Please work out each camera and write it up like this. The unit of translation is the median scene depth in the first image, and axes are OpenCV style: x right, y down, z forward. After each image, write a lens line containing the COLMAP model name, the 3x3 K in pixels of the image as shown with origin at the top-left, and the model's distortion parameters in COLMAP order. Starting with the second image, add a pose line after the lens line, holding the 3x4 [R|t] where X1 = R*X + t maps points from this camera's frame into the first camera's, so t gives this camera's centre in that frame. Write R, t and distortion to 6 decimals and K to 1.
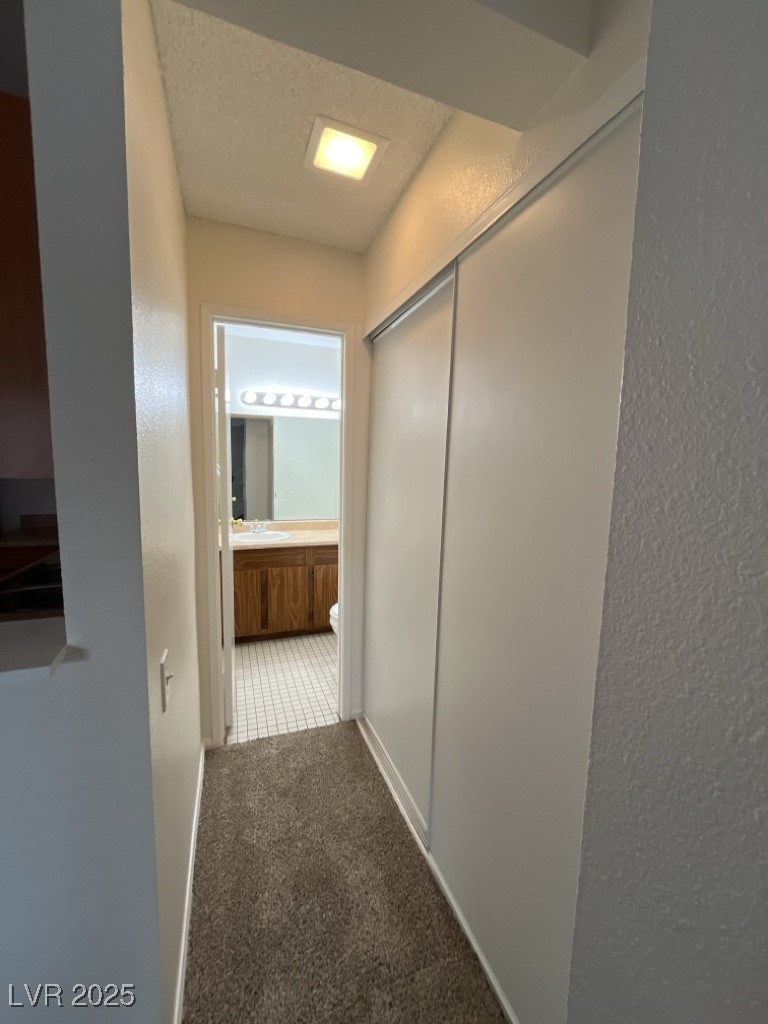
lens RADIAL K [[411.6, 0, 384.7], [0, 411.6, 513.7], [0, 0, 1]] dist [0.002021, -0.000111]
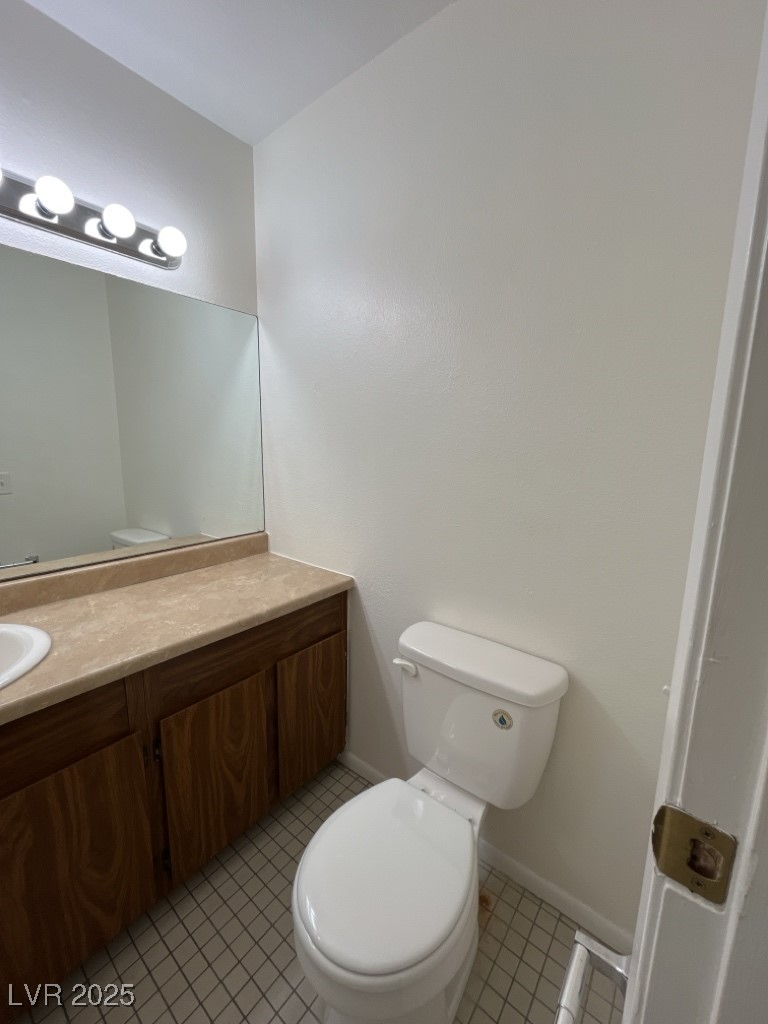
lens RADIAL K [[411.6, 0, 383.1], [0, 411.6, 510.5], [0, 0, 1]] dist [0.002021, -0.000111]
pose [[0.860895, -0.092048, 0.500387, -0.169093], [0.055617, 0.994630, 0.087279, -0.054266], [-0.505734, -0.047308, 0.861391, 0.652985]]
